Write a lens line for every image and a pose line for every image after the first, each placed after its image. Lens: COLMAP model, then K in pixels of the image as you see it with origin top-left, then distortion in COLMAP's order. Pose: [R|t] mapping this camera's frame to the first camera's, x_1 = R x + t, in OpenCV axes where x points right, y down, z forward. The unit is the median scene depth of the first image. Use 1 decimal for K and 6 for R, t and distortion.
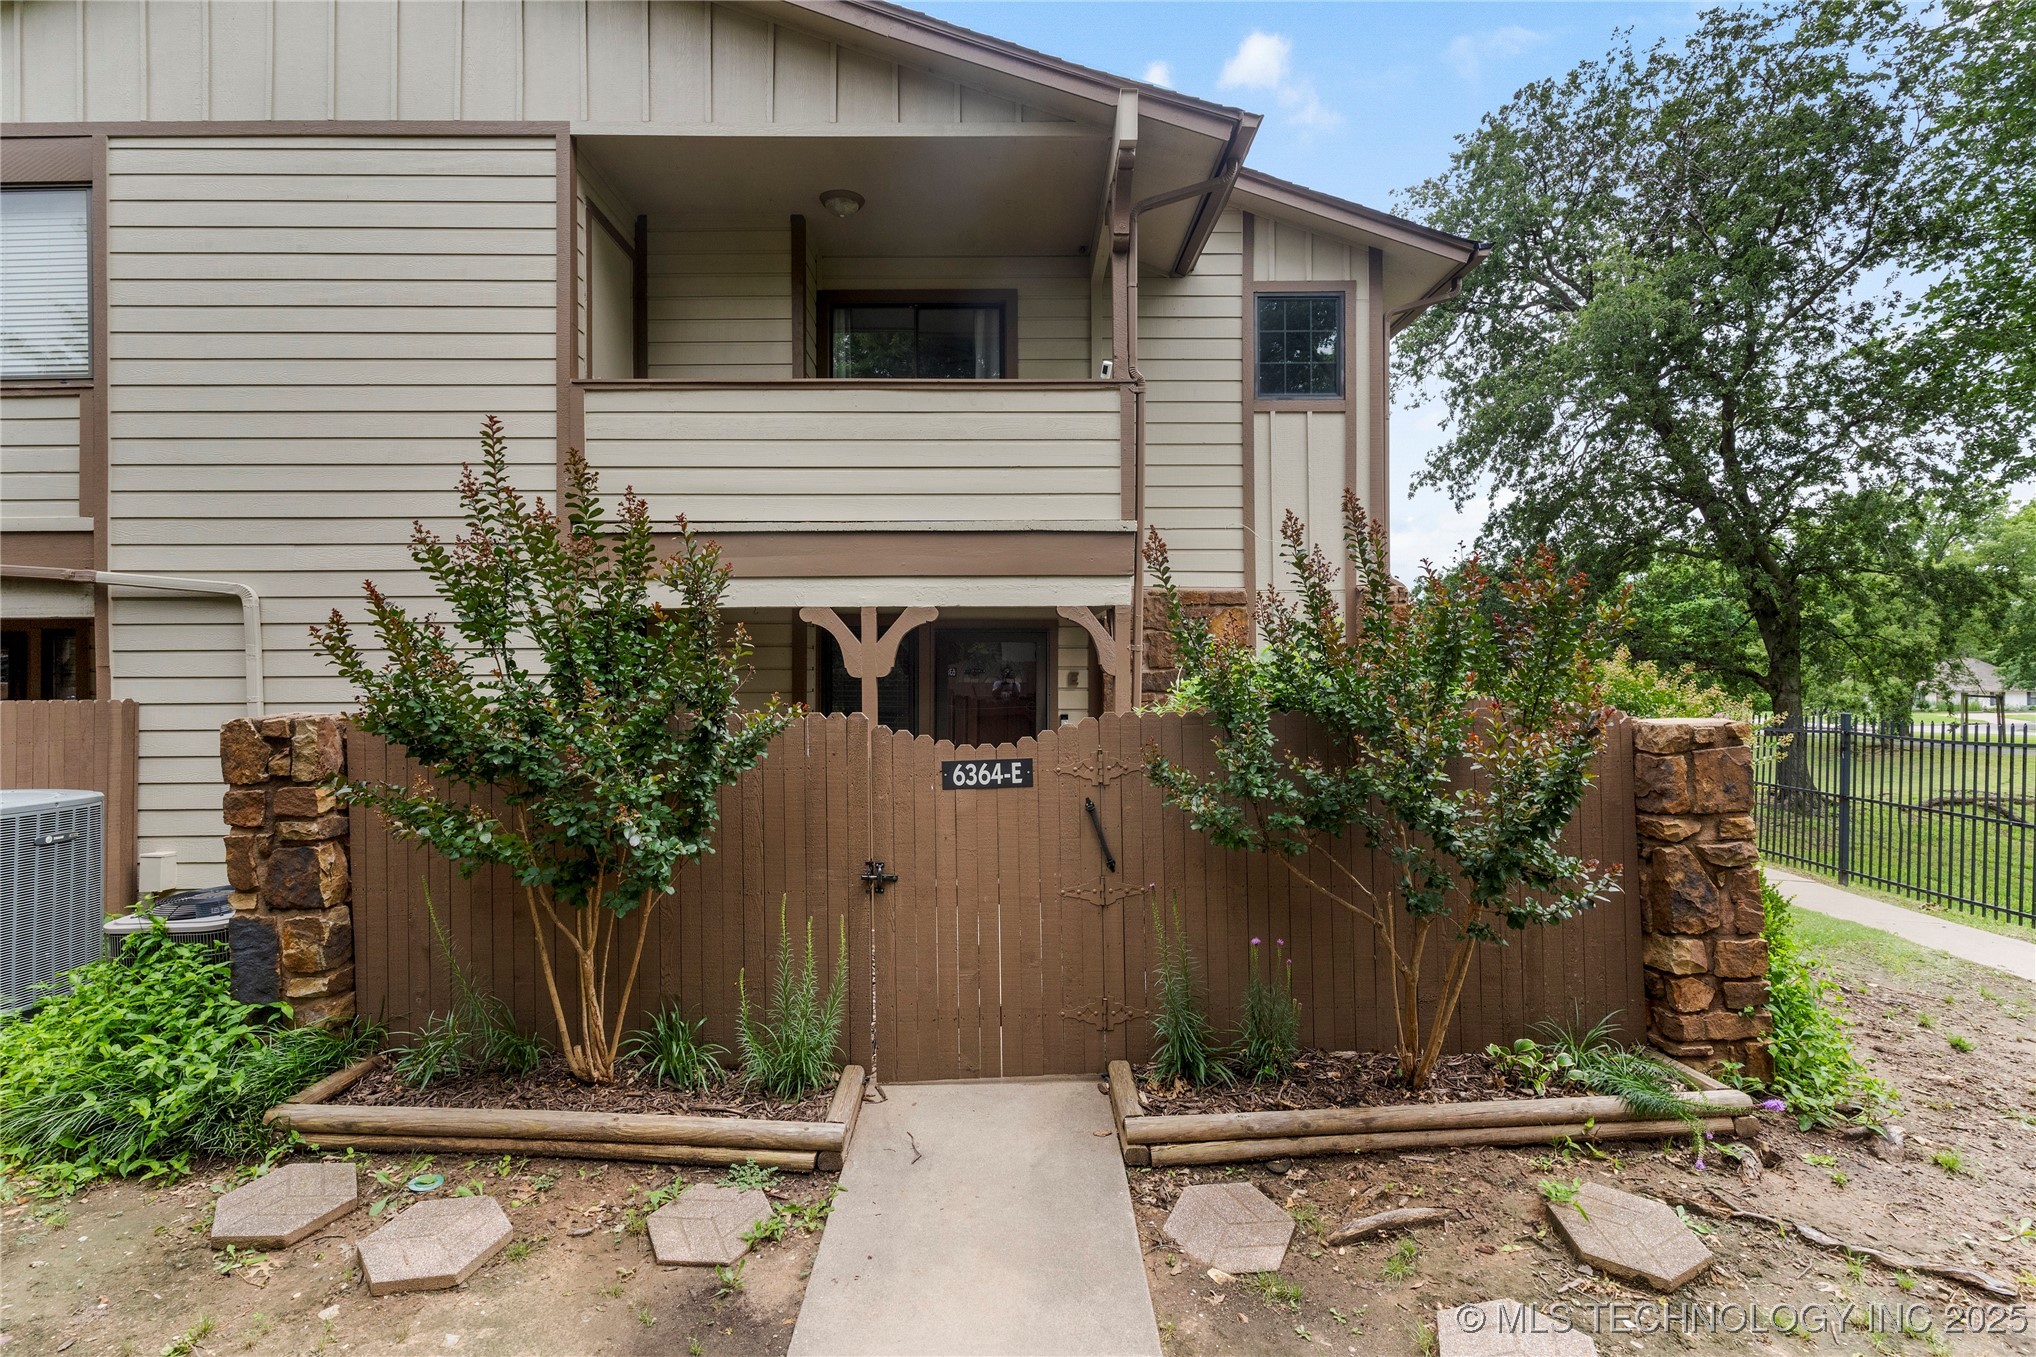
lens RADIAL K [[982.5, 0, 1017.7], [0, 982.5, 673.4], [0, 0, 1]] dist [0.003549, 0.000956]
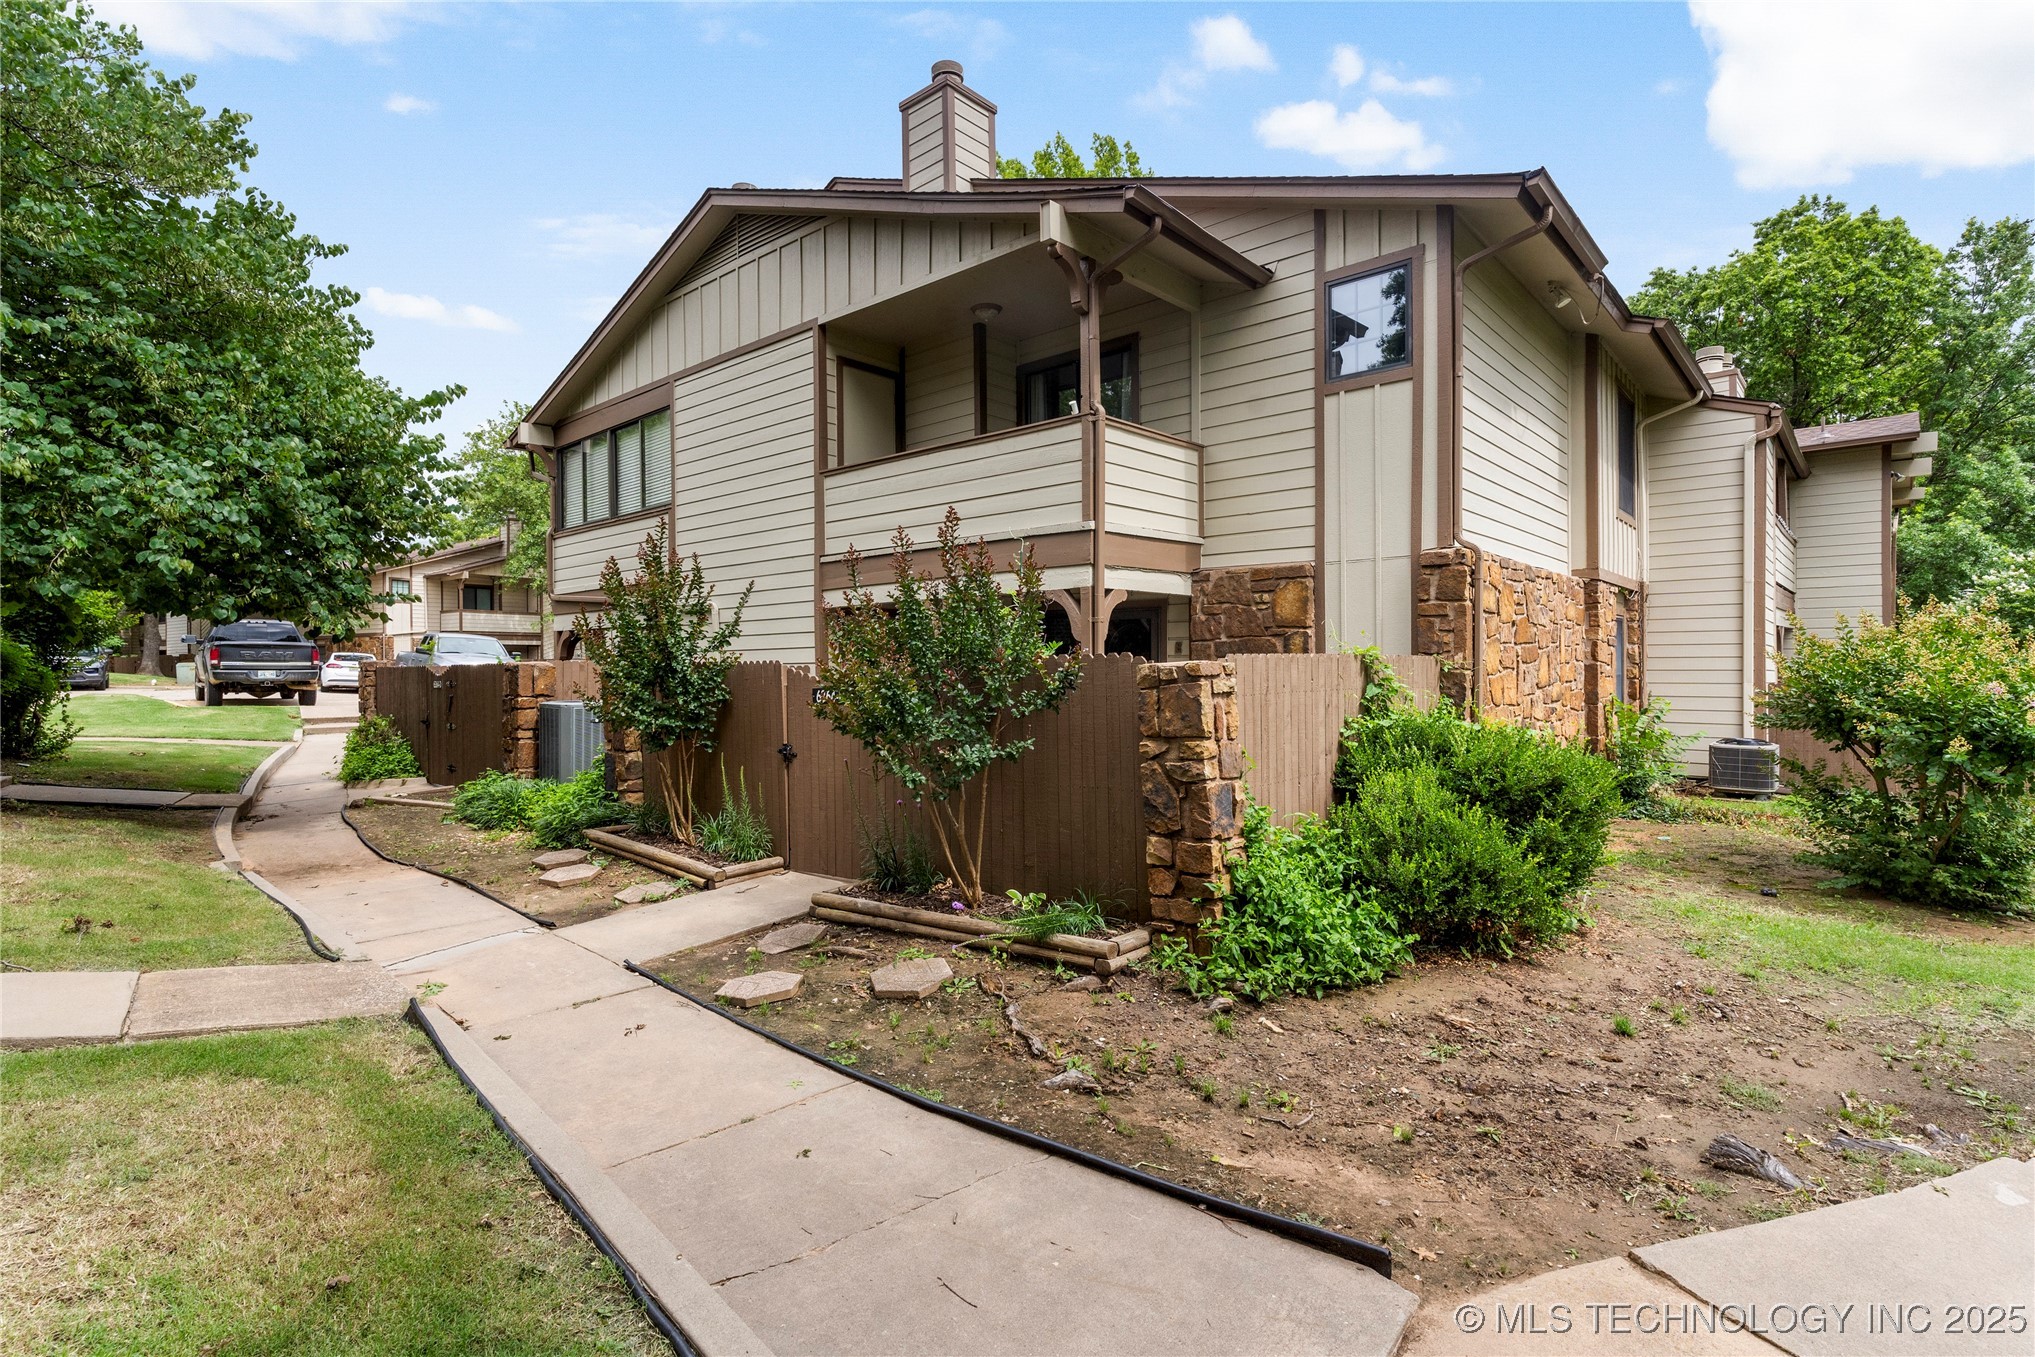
lens RADIAL K [[982.0, 0, 1020.4], [0, 982.0, 679.8], [0, 0, 1]] dist [0.003549, 0.000956]
pose [[0.746322, 0.006812, -0.665550, 0.956498], [0.003571, 0.999892, 0.014239, 0.036408], [0.665576, -0.013004, 0.746217, -0.028779]]
